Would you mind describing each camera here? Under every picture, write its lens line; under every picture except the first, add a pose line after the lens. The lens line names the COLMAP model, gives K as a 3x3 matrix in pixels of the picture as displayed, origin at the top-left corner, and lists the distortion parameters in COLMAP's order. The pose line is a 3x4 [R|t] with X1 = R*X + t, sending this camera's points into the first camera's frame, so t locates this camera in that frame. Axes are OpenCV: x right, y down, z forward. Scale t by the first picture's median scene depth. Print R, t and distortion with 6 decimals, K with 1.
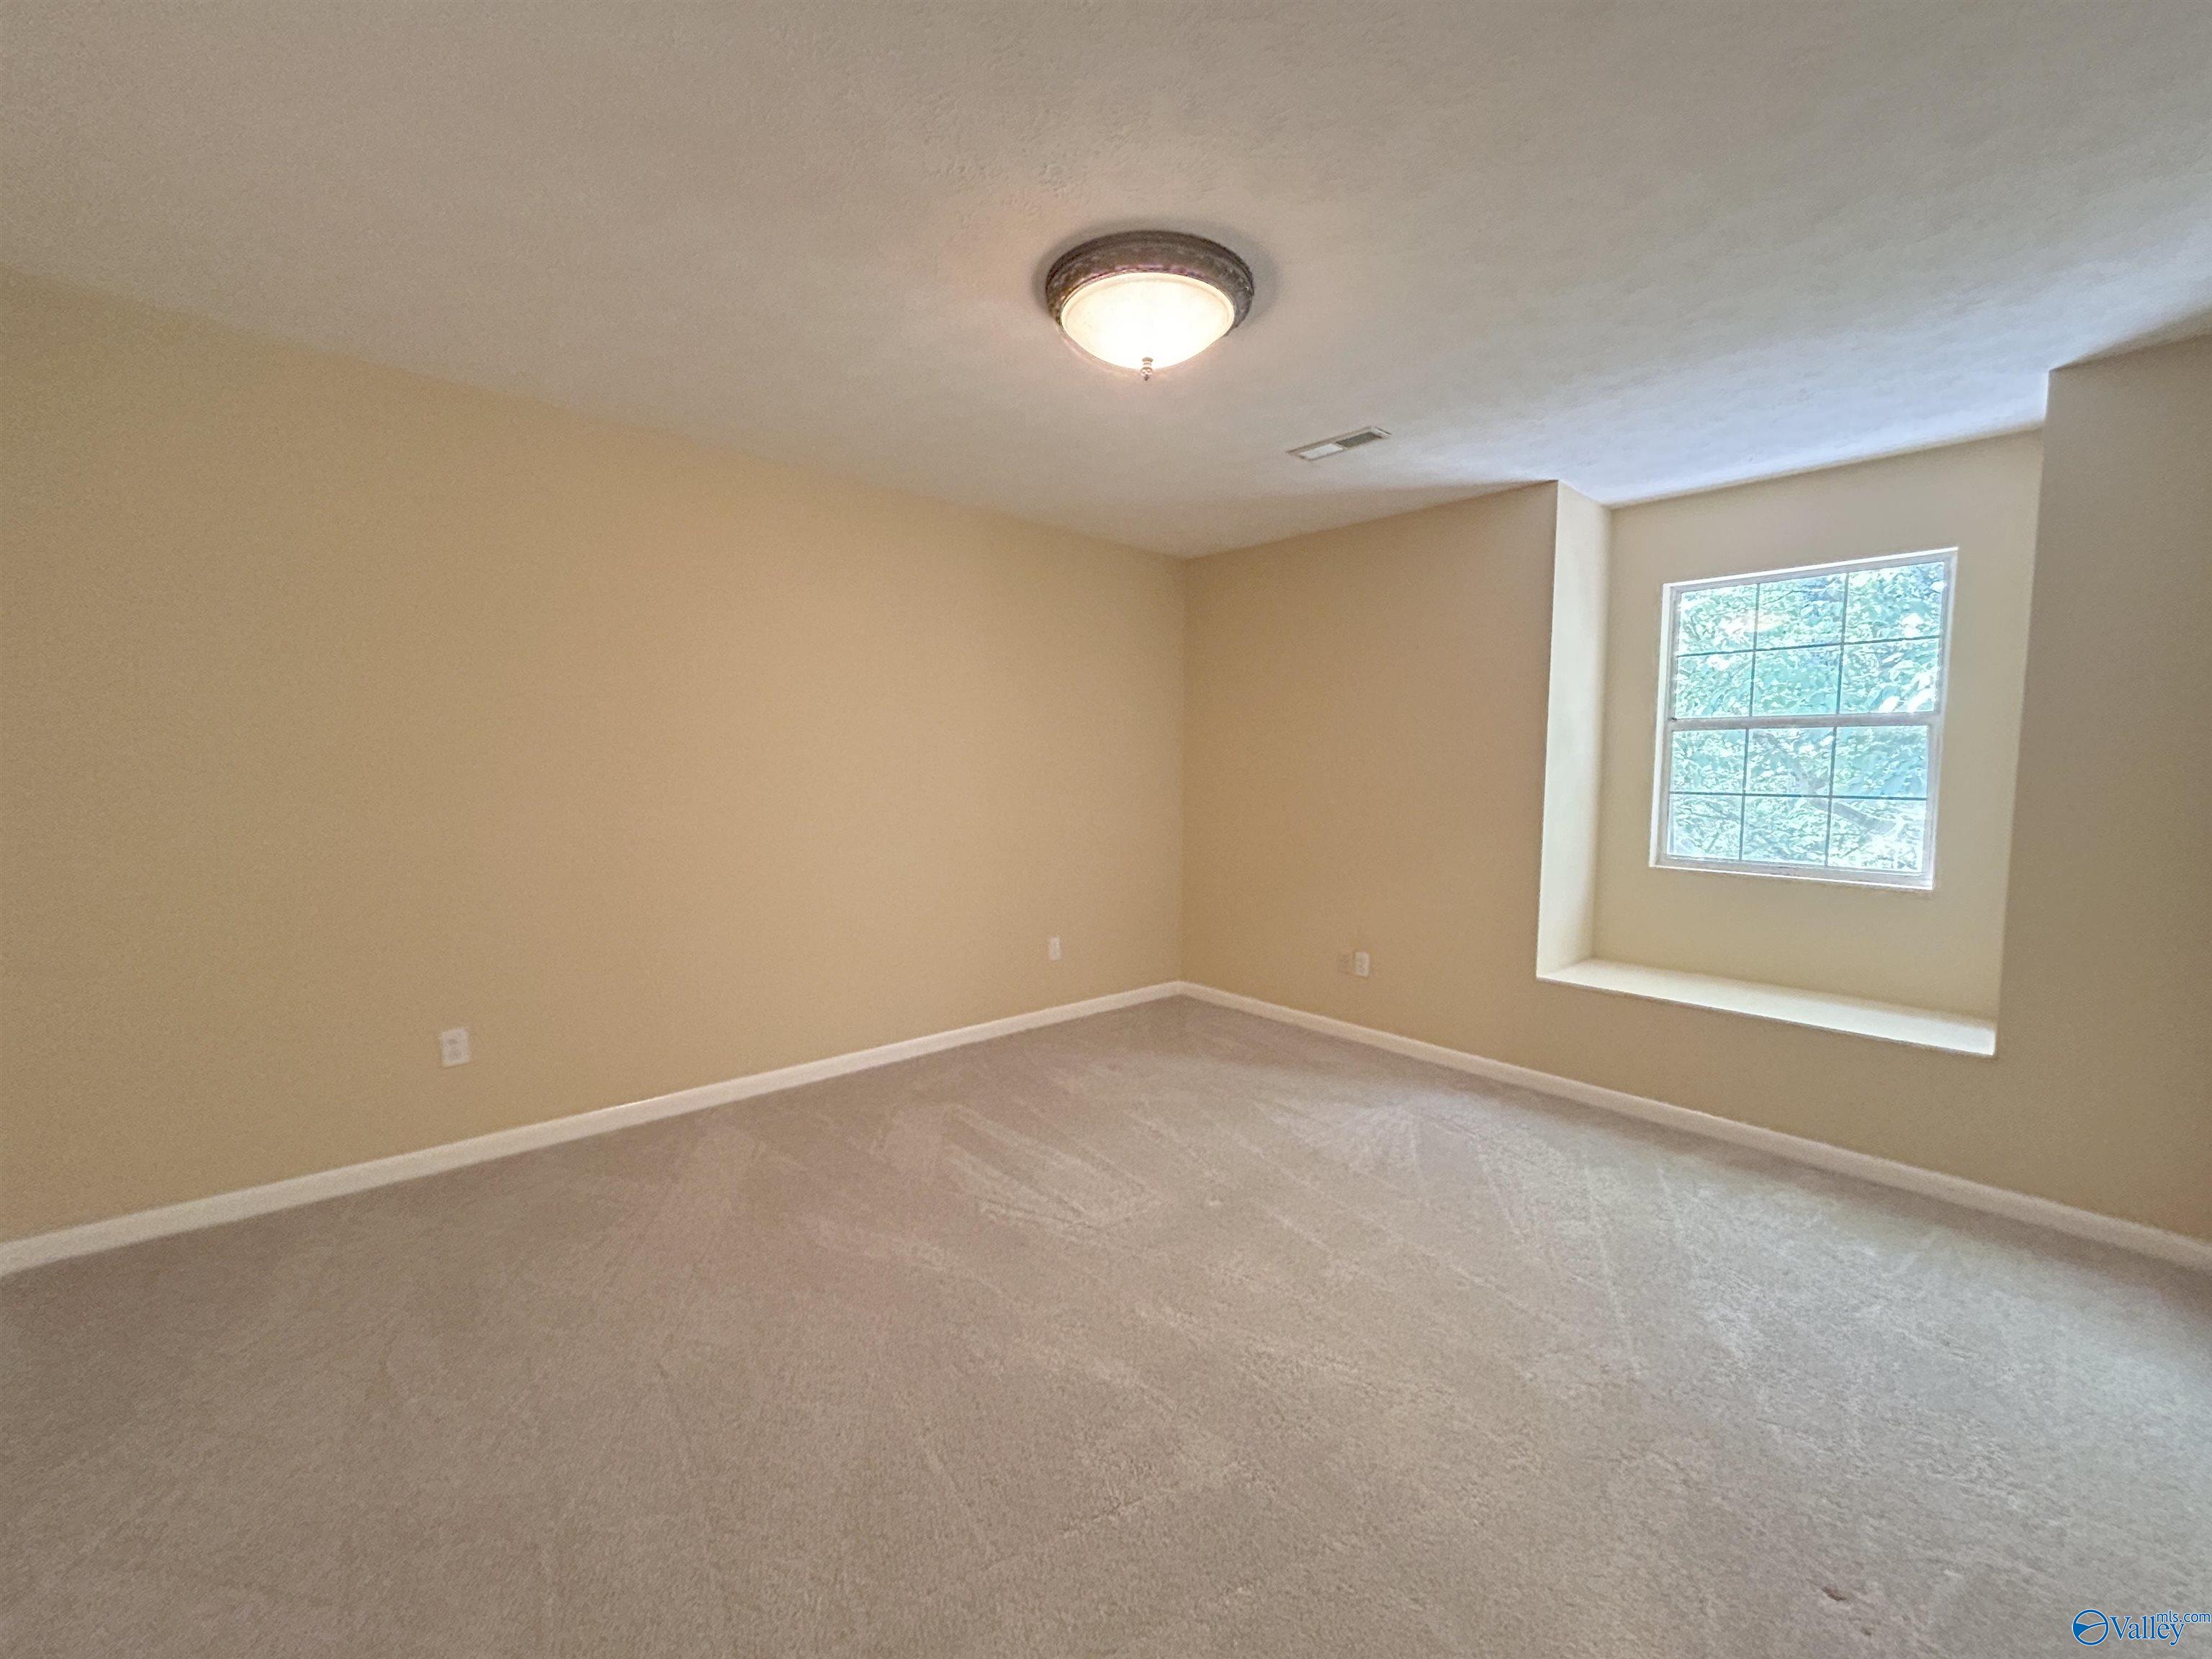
lens RADIAL K [[887.8, 0, 1111.3], [0, 887.8, 822.1], [0, 0, 1]] dist [-0.003097, -0.000033]
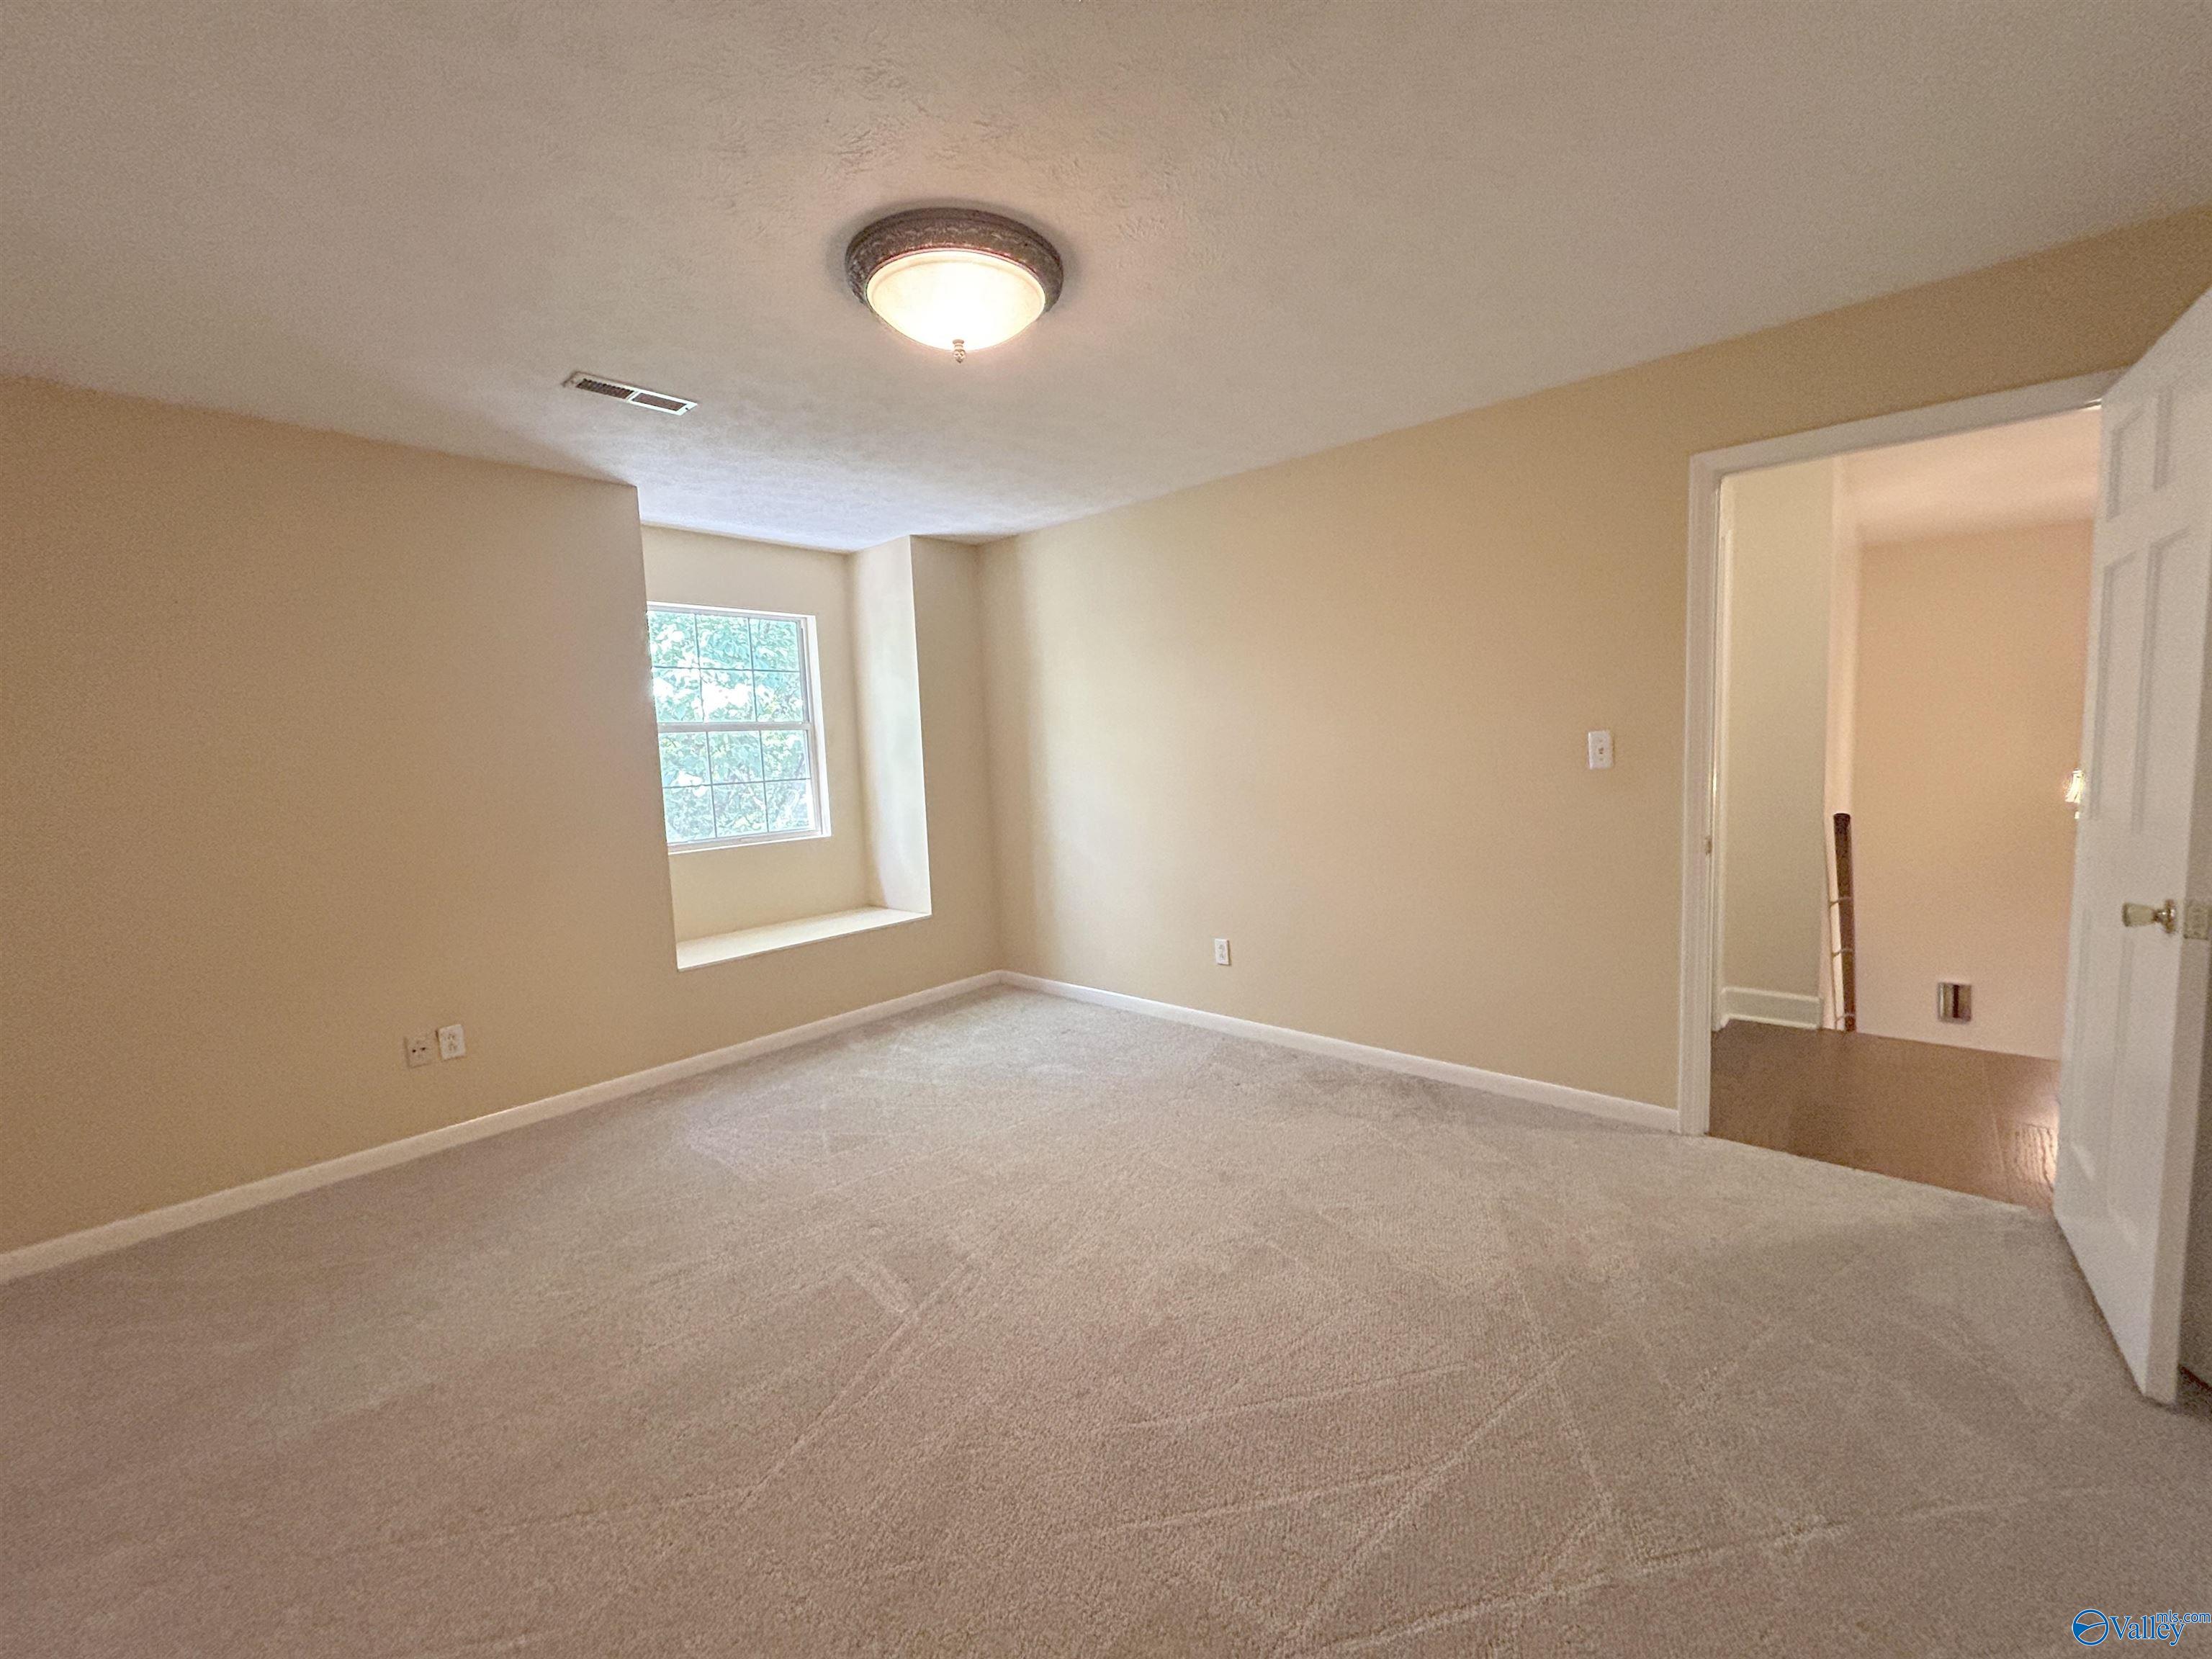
lens RADIAL K [[887.8, 0, 1111.3], [0, 887.8, 822.1], [0, 0, 1]] dist [-0.003097, -0.000033]
pose [[-0.110055, -0.092209, 0.989639, -0.709494], [0.105423, 0.988988, 0.103872, -0.060803], [-0.988319, 0.115762, -0.099122, 0.703525]]
